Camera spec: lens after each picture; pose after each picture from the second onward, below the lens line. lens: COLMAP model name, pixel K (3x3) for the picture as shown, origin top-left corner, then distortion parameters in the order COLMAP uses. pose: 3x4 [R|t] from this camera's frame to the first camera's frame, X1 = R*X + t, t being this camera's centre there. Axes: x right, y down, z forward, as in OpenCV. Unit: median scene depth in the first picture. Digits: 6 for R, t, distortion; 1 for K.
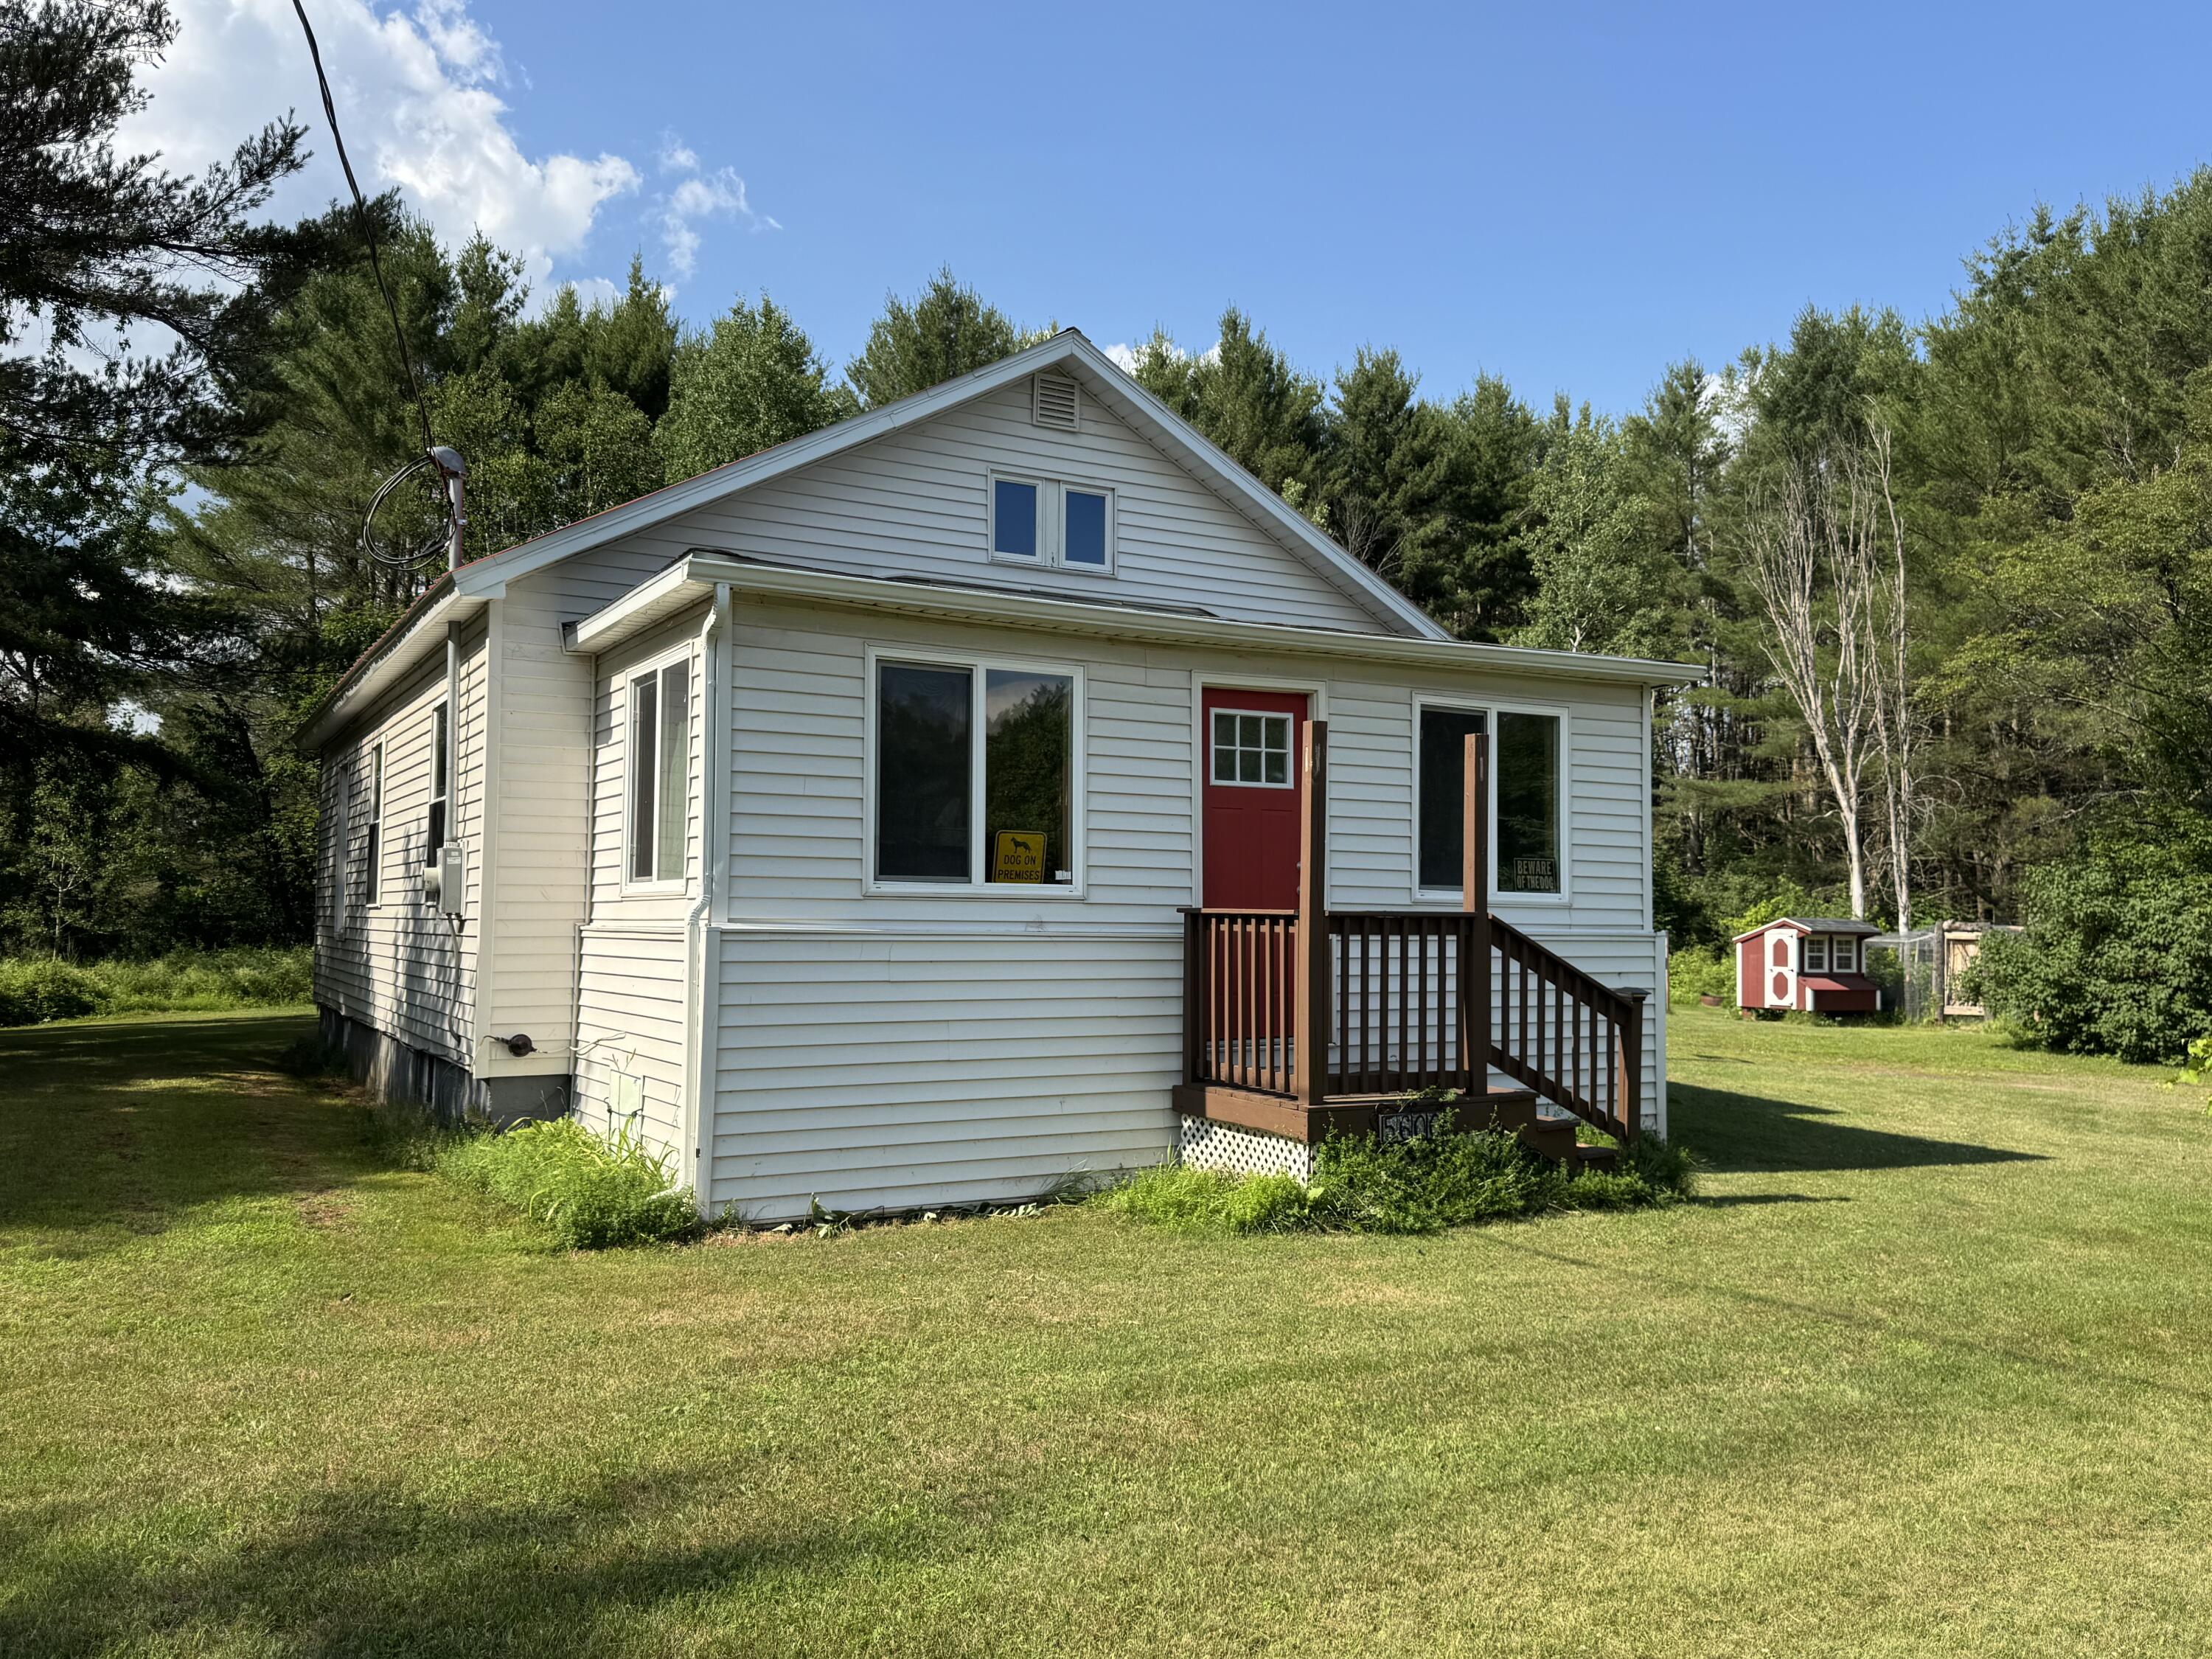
lens RADIAL K [[1729.7, 0, 1123.1], [0, 1729.7, 835.8], [0, 0, 1]] dist [0.171540, -0.295468]
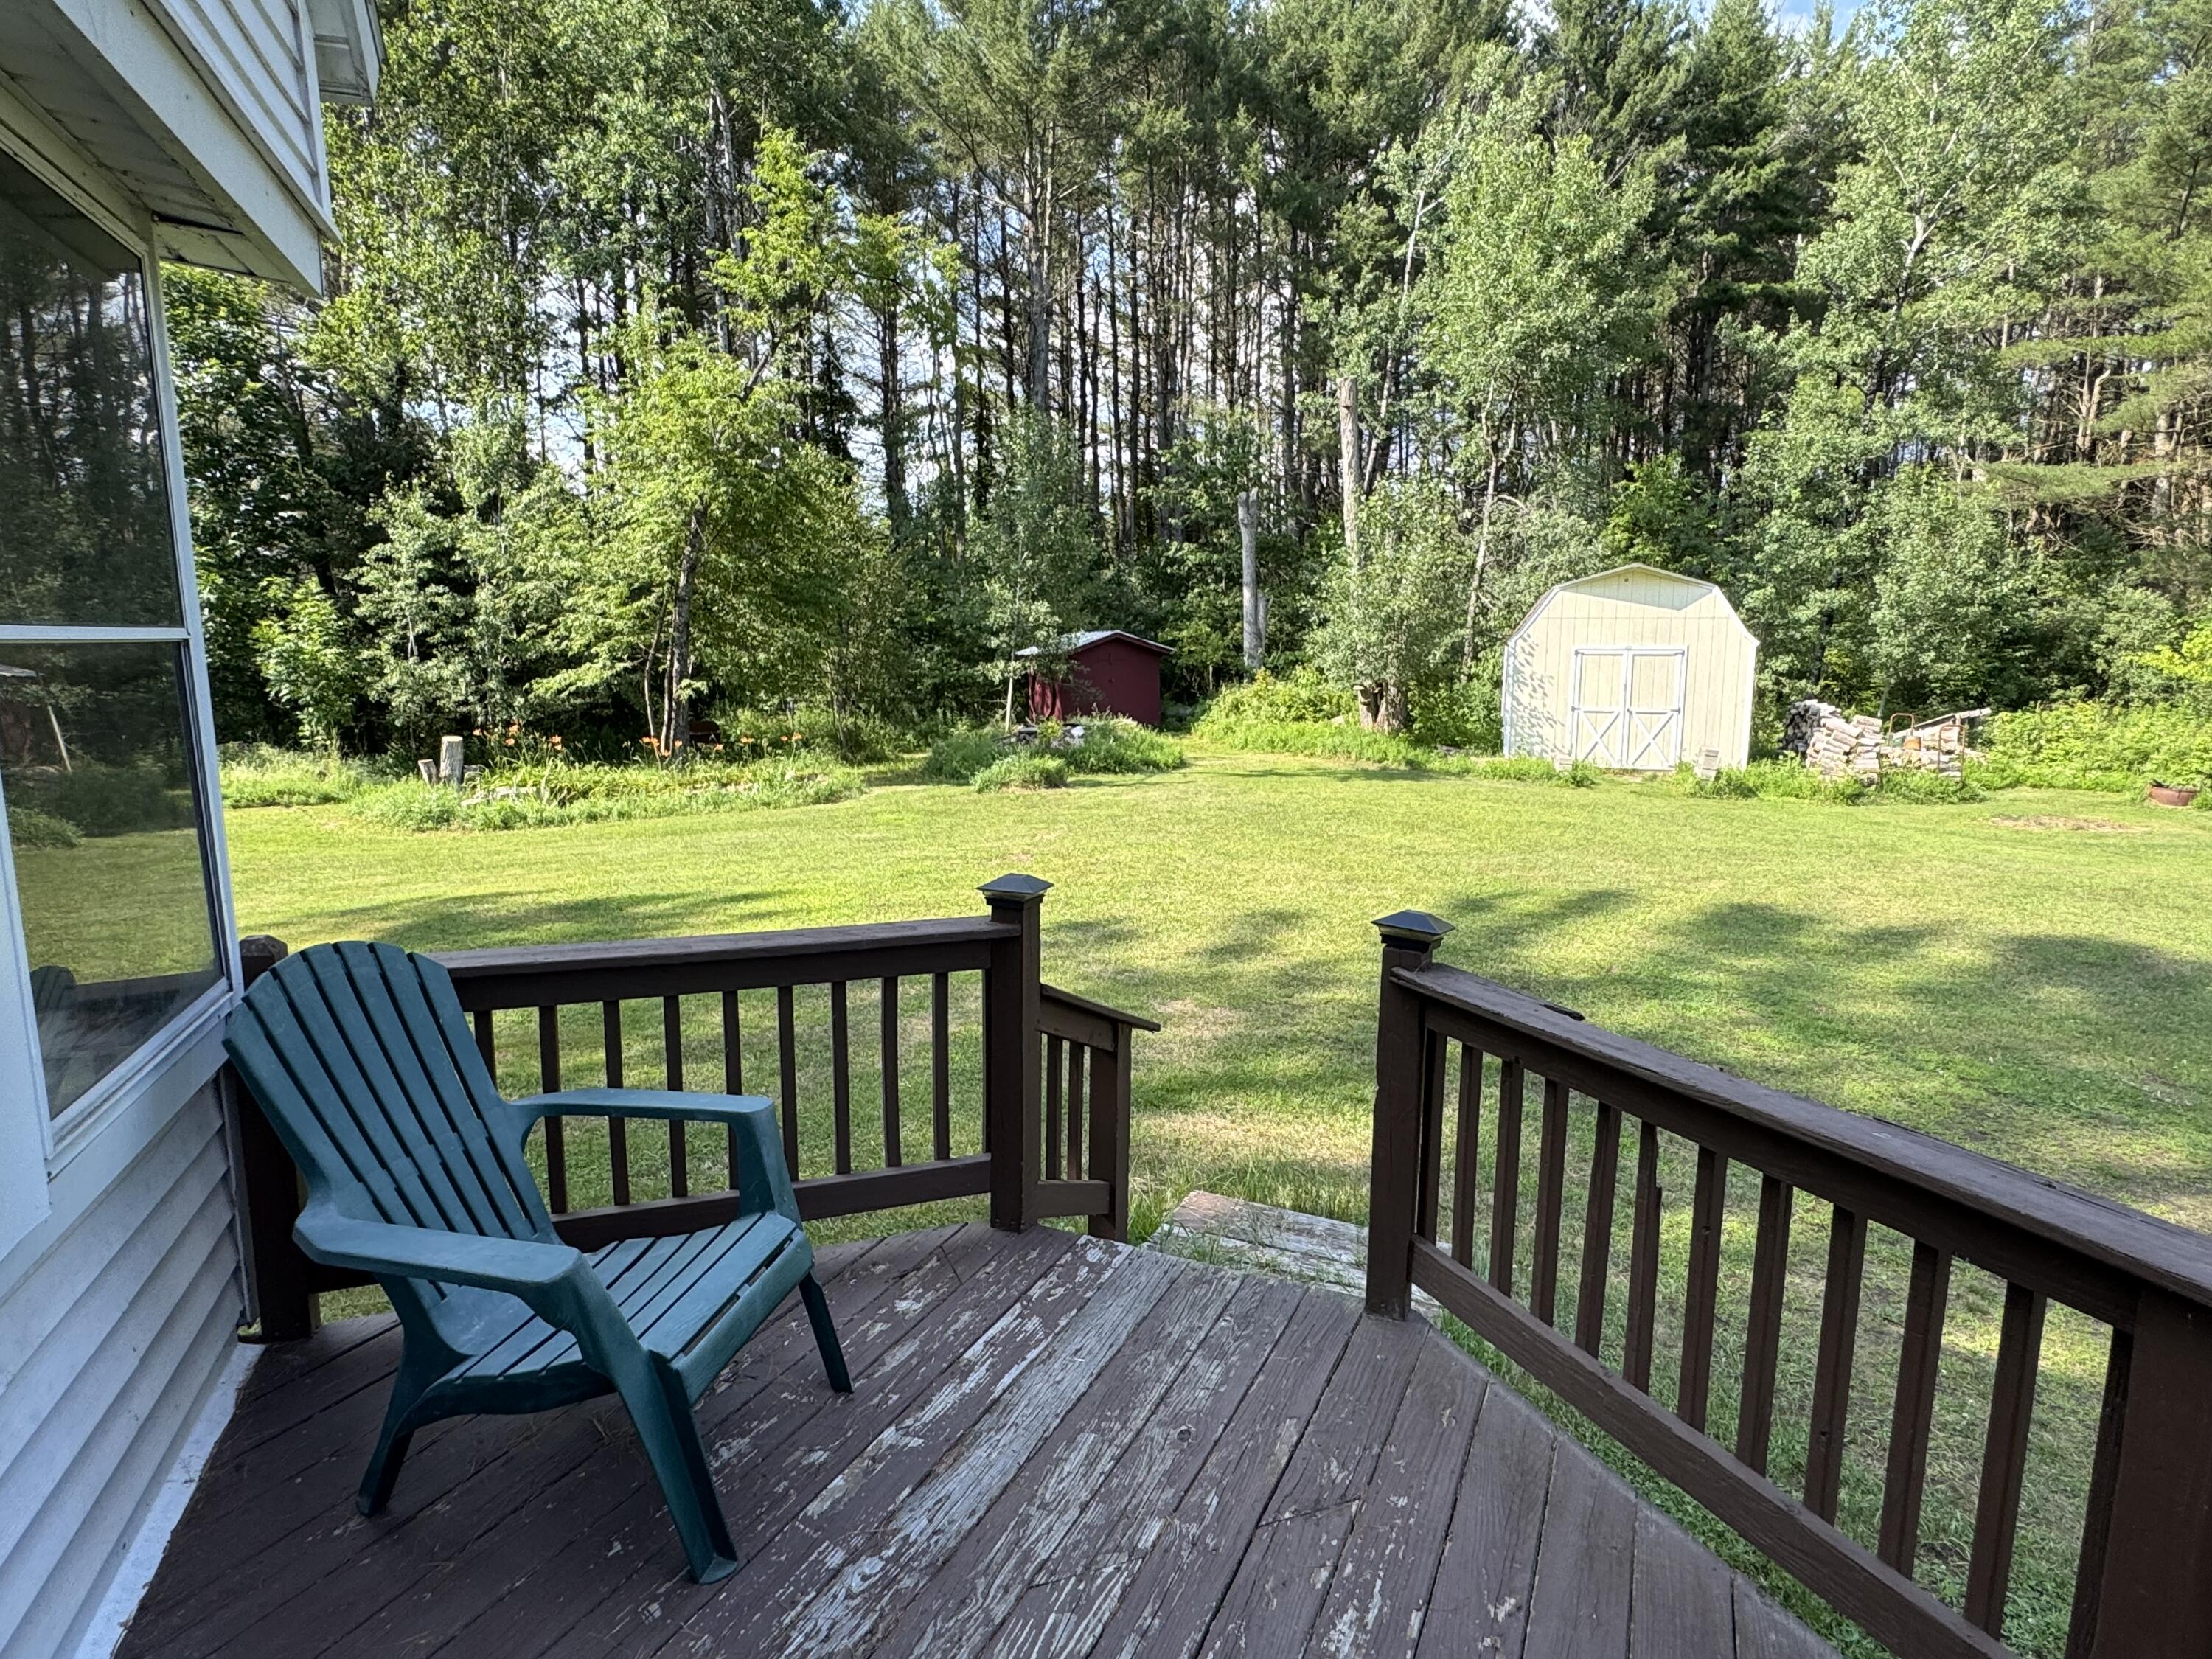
lens RADIAL K [[1281.9, 0, 1113.7], [0, 1281.9, 831.1], [0, 0, 1]] dist [0.001641, 0.003227]
pose [[0.985799, 0.012401, -0.167470, 0.159592], [0.020943, 0.980404, 0.195879, 0.035321], [0.166618, -0.196604, 0.966222, 1.704861]]
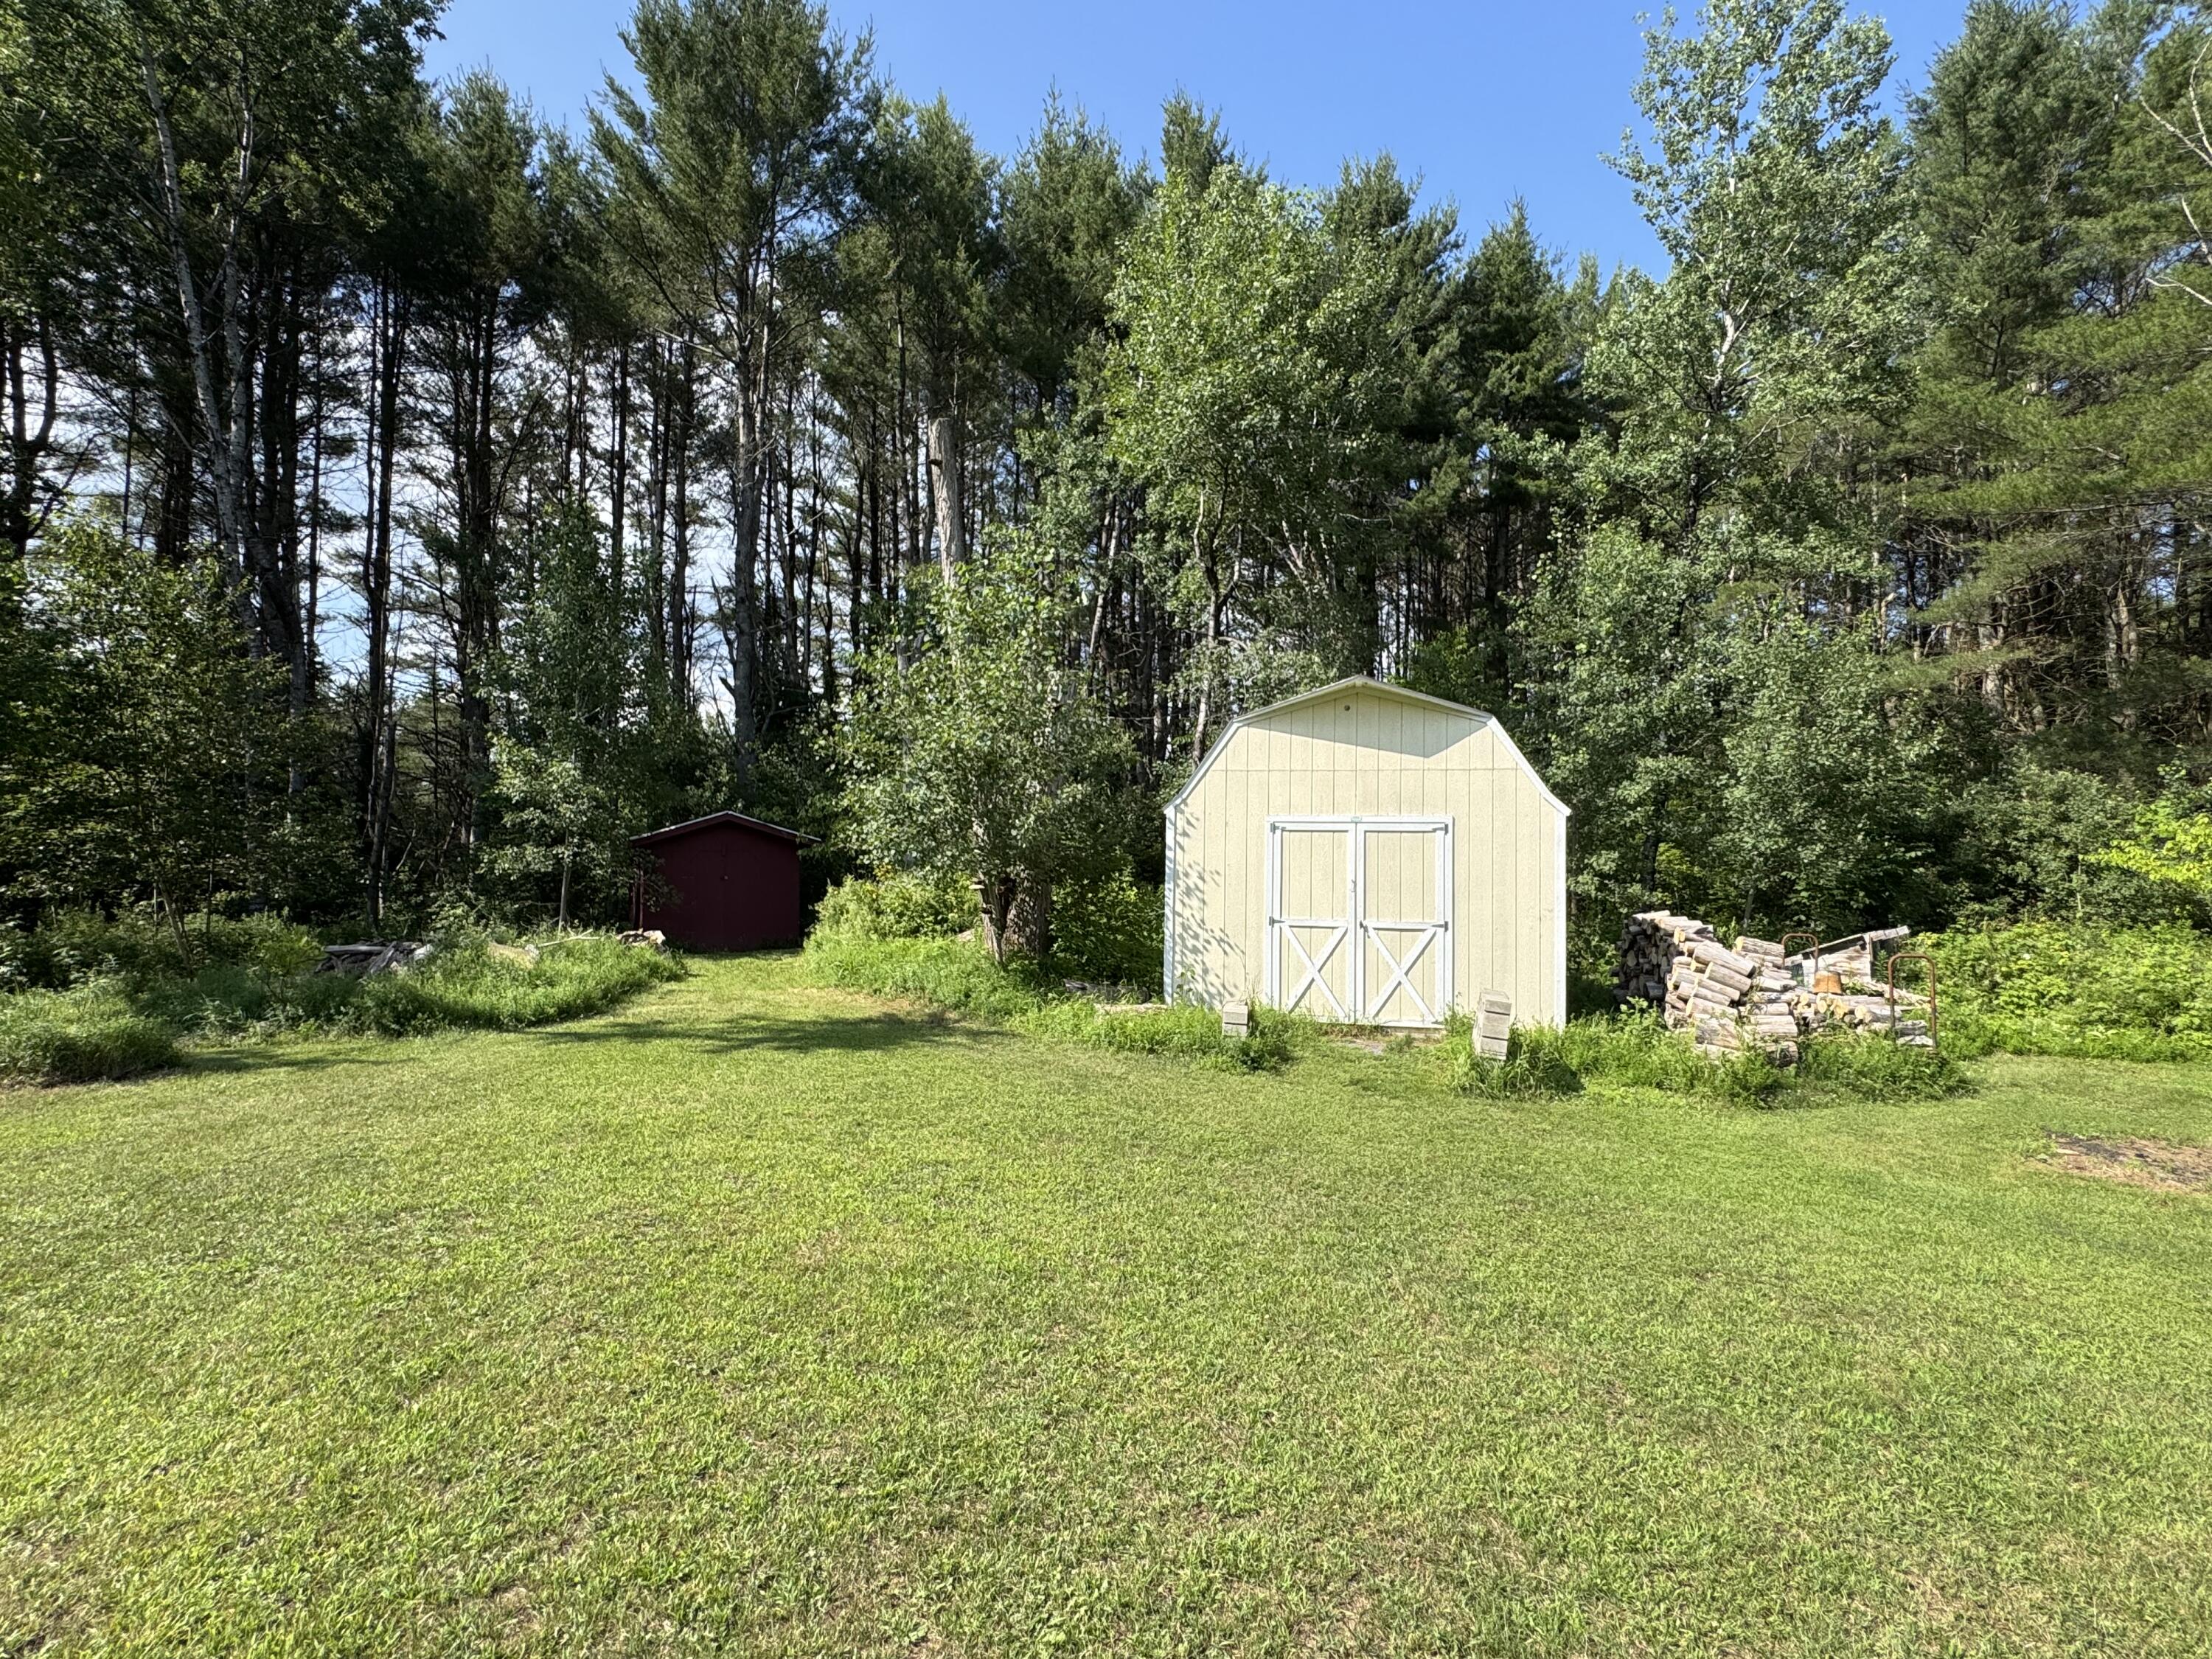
lens RADIAL K [[1091.2, 0, 1106.0], [0, 1091.2, 829.5], [0, 0, 1]] dist [0.003219, 0.000494]
pose [[0.993616, -0.006204, -0.112645, 0.428904], [0.008170, 0.999822, 0.017003, 0.130087], [0.112520, -0.017815, 0.993490, 2.580459]]
